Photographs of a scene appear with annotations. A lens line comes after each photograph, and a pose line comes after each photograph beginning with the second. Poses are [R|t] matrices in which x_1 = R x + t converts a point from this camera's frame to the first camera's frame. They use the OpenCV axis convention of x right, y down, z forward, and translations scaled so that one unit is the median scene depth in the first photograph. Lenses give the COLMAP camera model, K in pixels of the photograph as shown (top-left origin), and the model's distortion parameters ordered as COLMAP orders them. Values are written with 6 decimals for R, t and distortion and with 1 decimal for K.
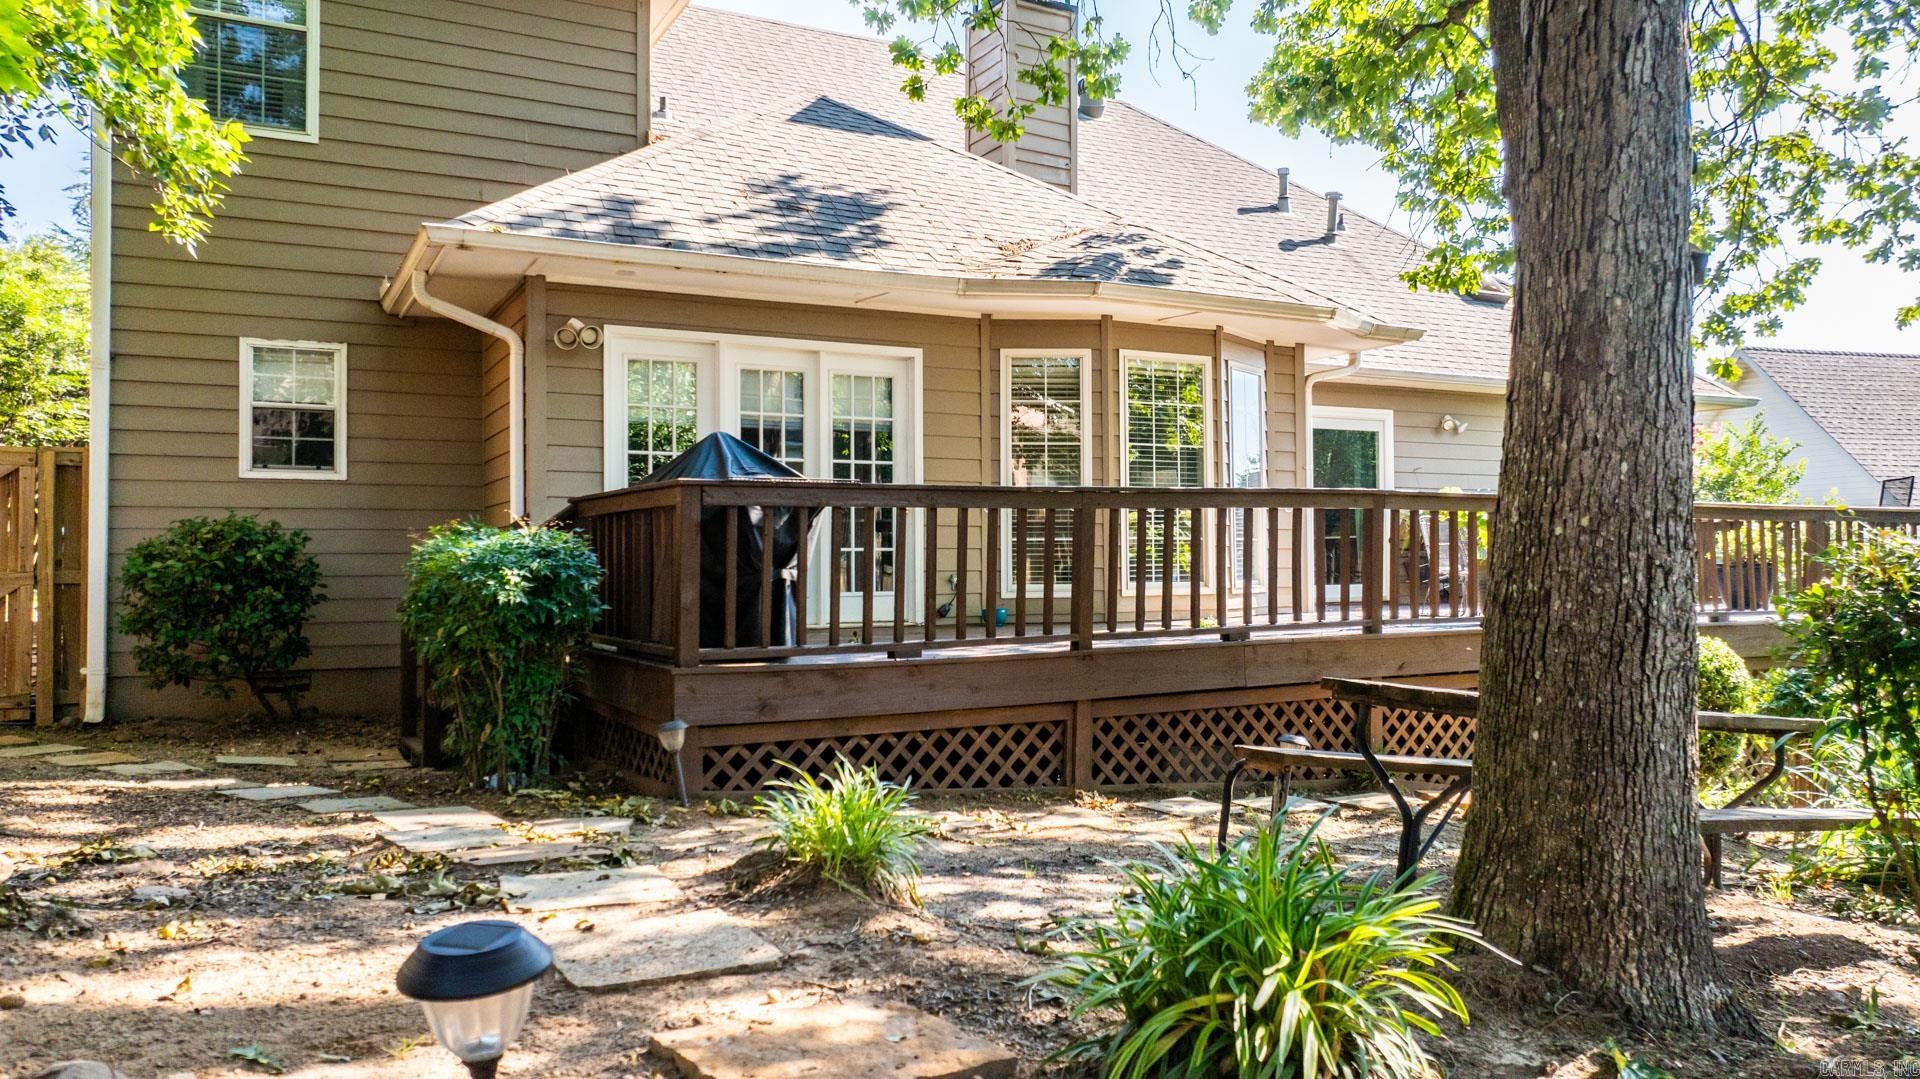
lens RADIAL K [[1342.3, 0, 960.0], [0, 1342.3, 539.5], [0, 0, 1]] dist [-0.045822, 0.040739]
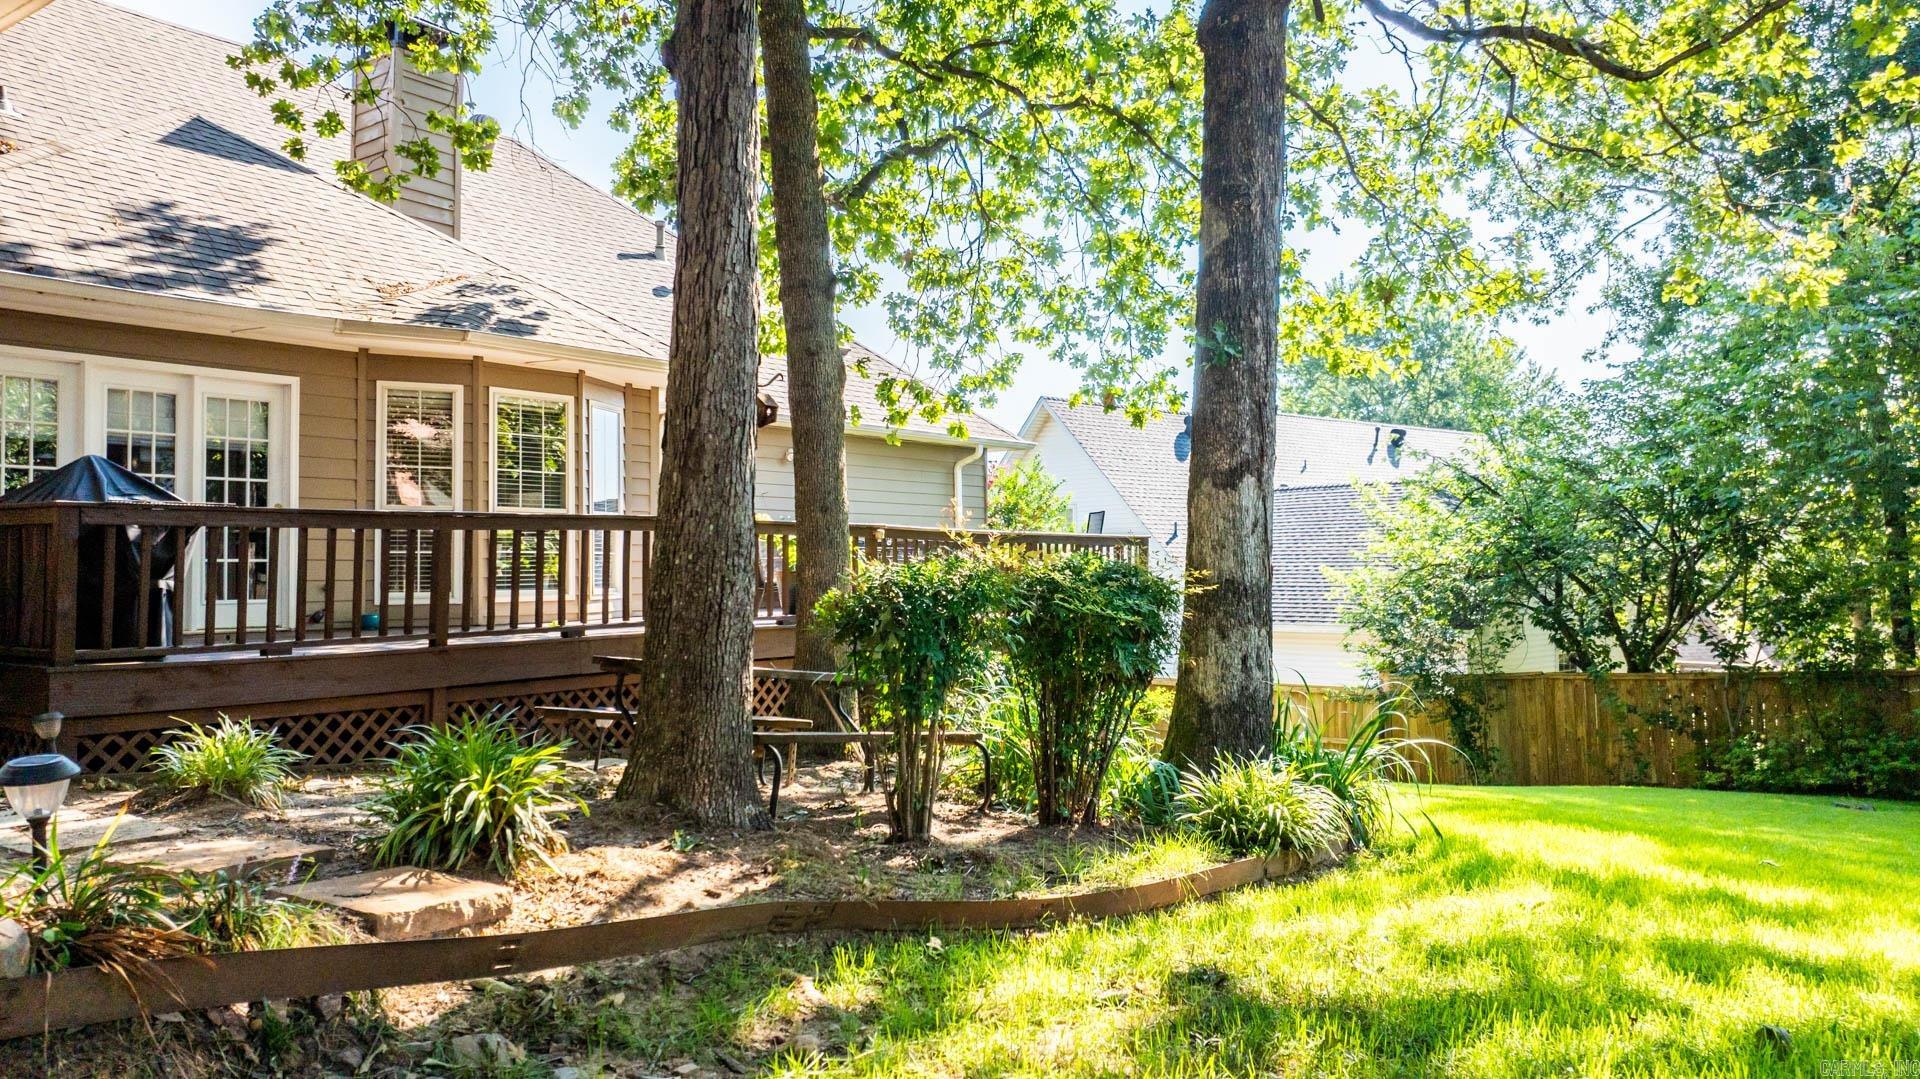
lens RADIAL K [[1342.3, 0, 960.0], [0, 1342.3, 539.5], [0, 0, 1]] dist [-0.045822, 0.040739]
pose [[0.909041, 0.012501, 0.416520, 0.012392], [-0.010208, 0.999918, -0.007731, -0.007529], [-0.416582, 0.002776, 0.909094, -0.226772]]
